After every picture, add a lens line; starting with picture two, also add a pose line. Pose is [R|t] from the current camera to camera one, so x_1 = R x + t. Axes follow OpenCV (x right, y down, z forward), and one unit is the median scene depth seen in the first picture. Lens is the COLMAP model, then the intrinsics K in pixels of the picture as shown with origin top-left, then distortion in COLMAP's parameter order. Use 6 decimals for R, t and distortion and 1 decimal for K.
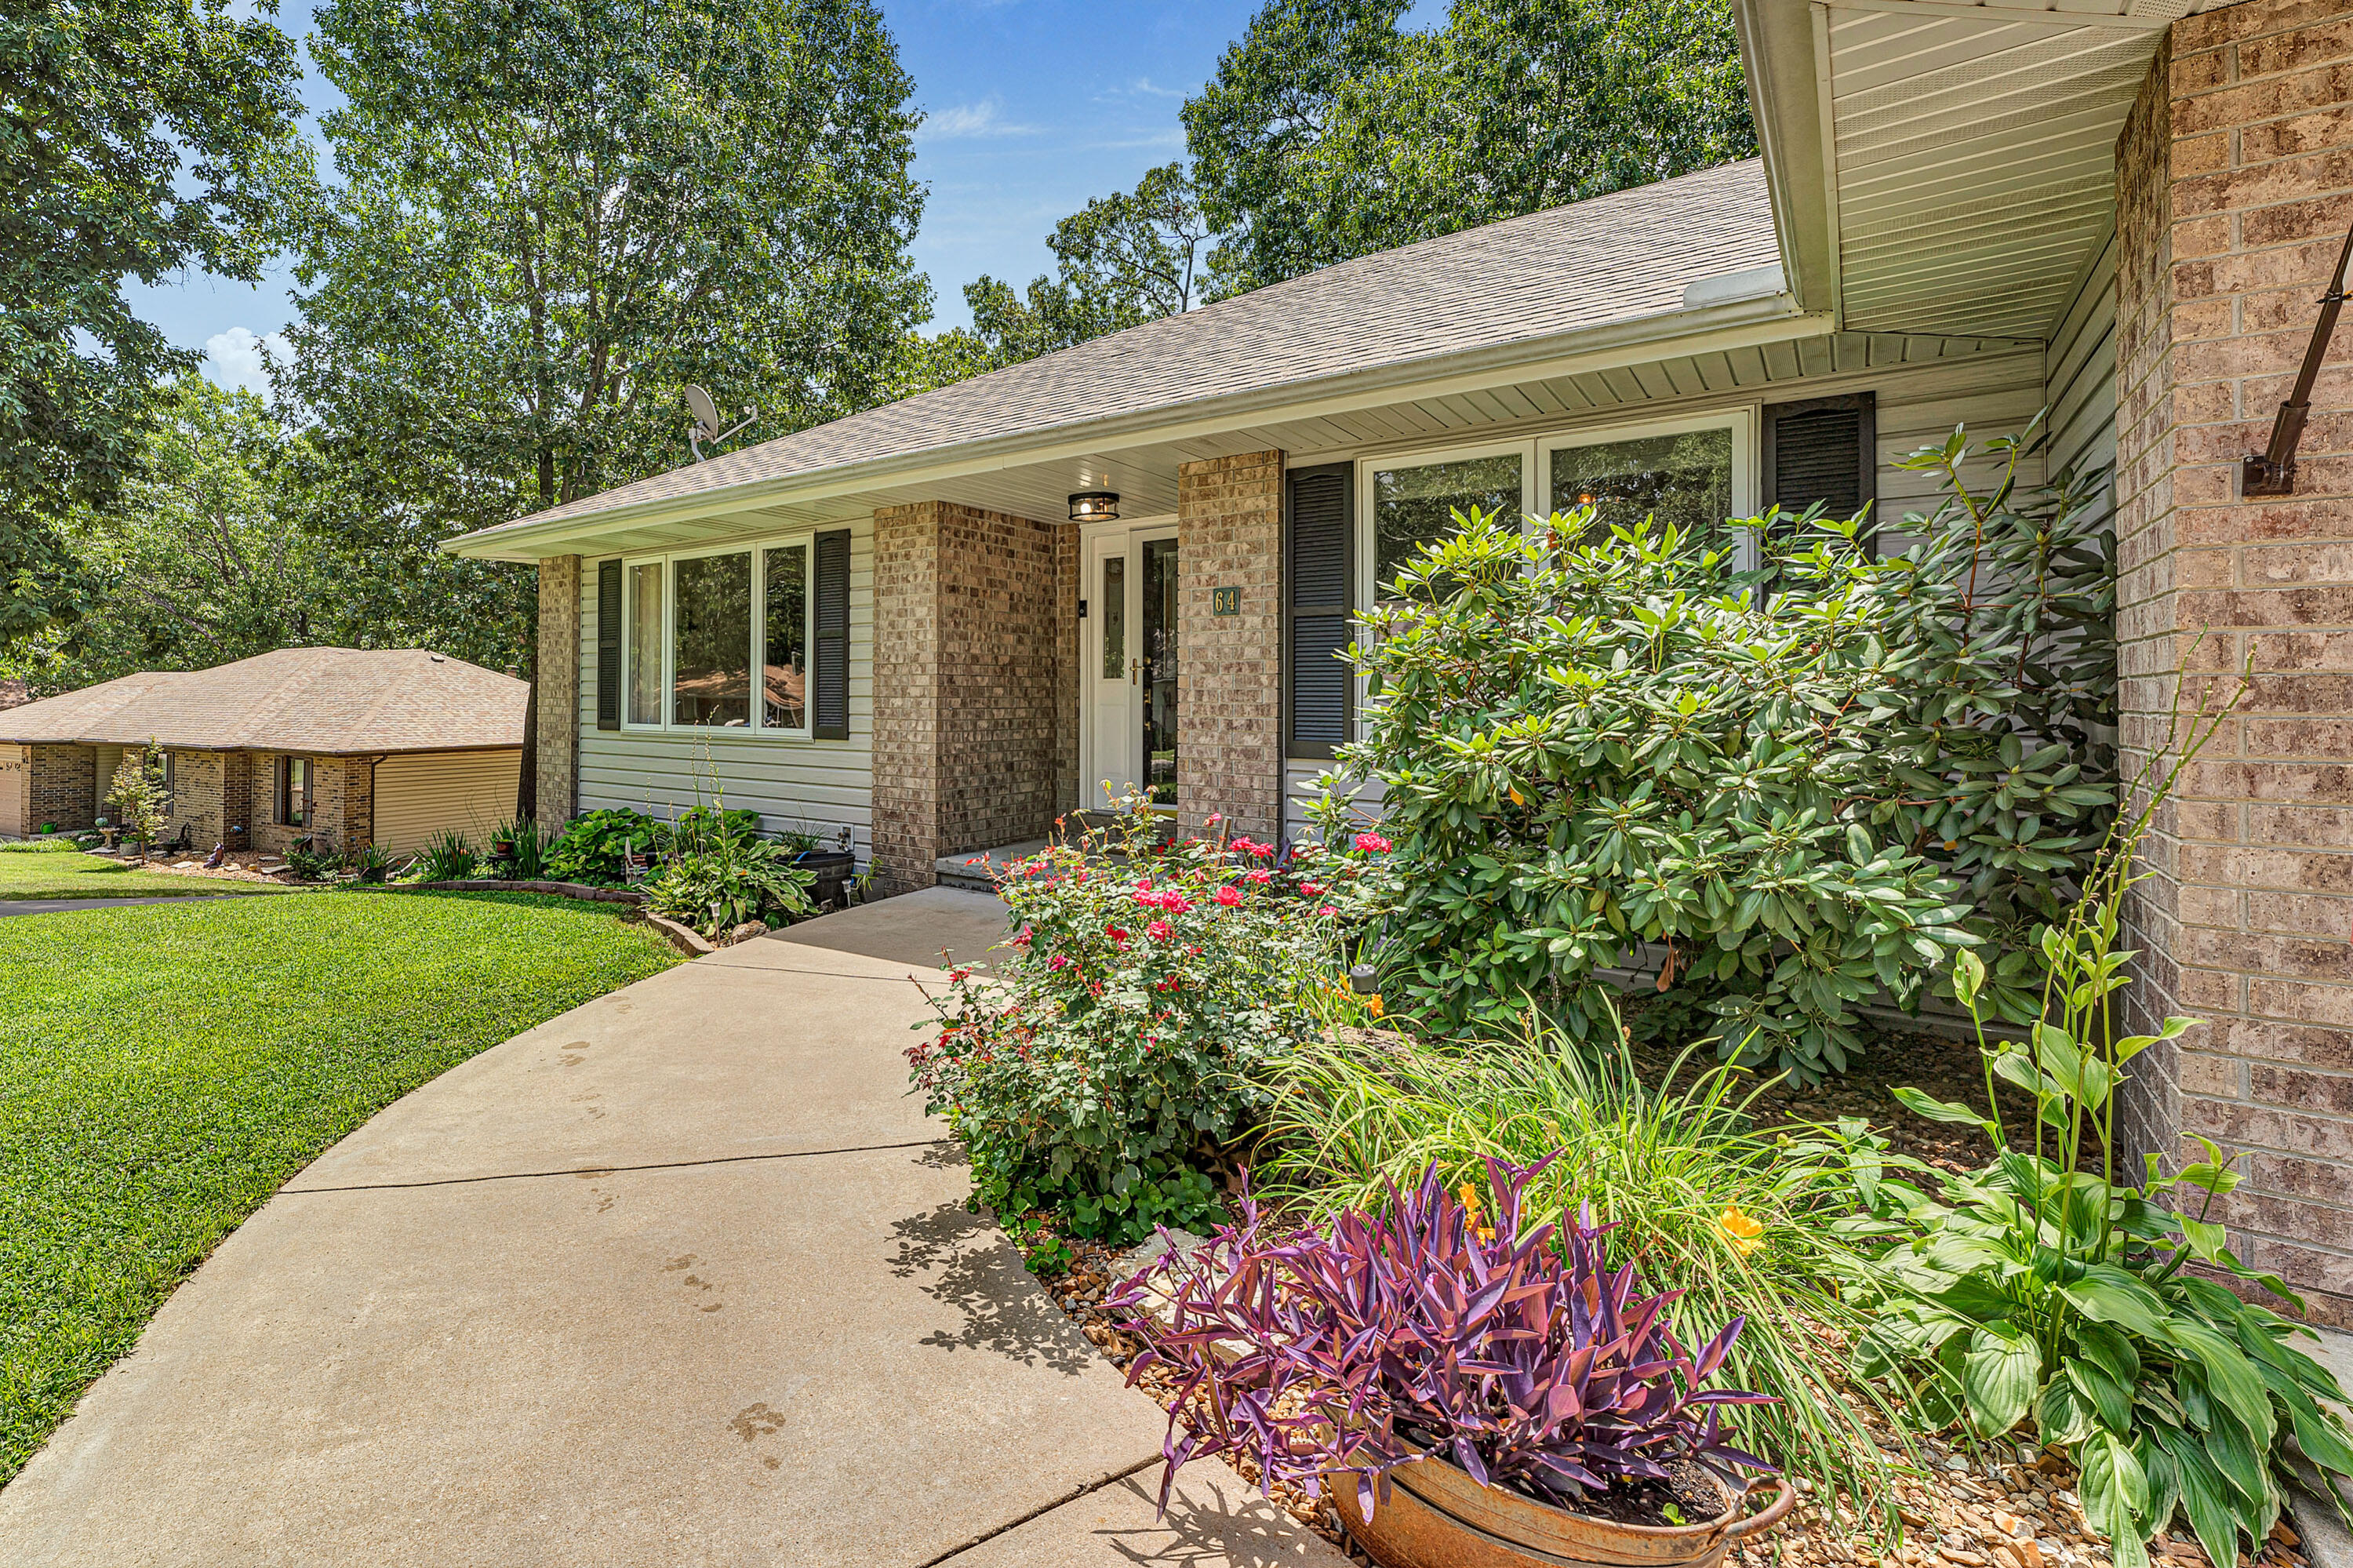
lens RADIAL K [[1051.6, 0, 1041.6], [0, 1051.6, 686.3], [0, 0, 1]] dist [0.004310, 0.000463]
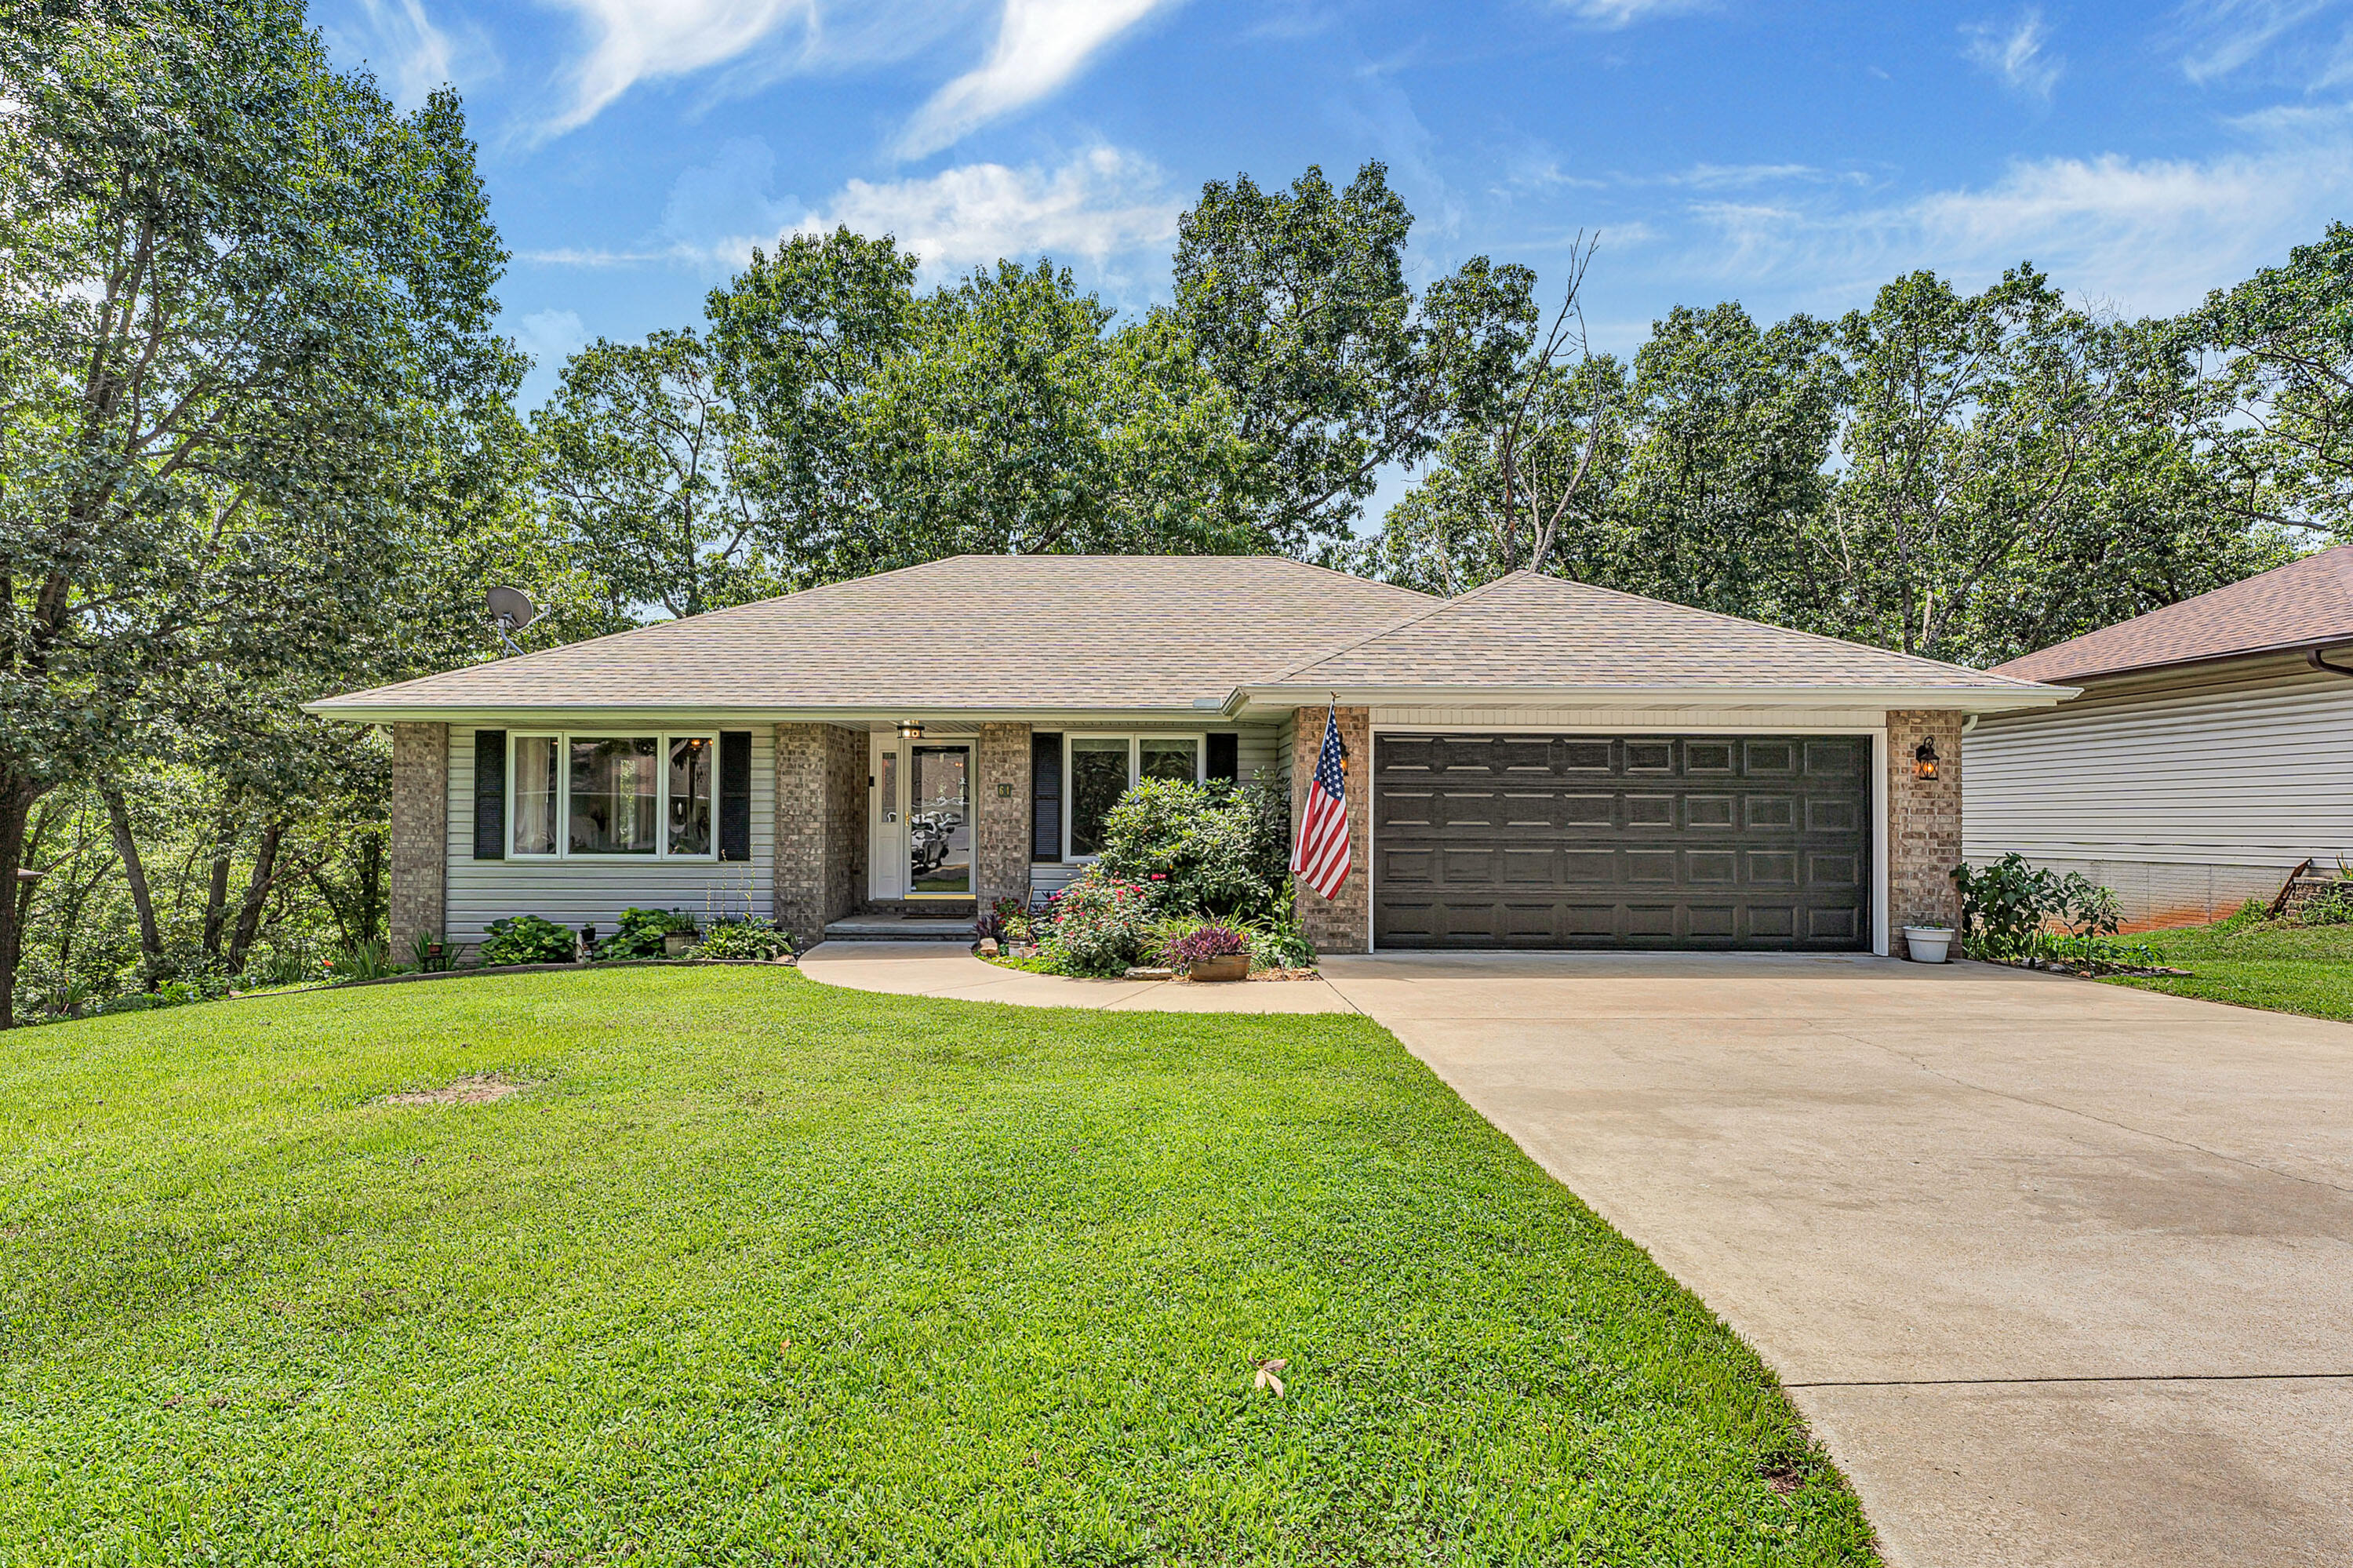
lens RADIAL K [[967.6, 0, 1184.6], [0, 967.6, 795.1], [0, 0, 1]] dist [0.004123, -0.000171]
pose [[0.778879, 0.016102, 0.626968, -0.710271], [-0.008337, 0.999848, -0.015321, -0.039649], [-0.627119, 0.006706, 0.778894, -0.711556]]
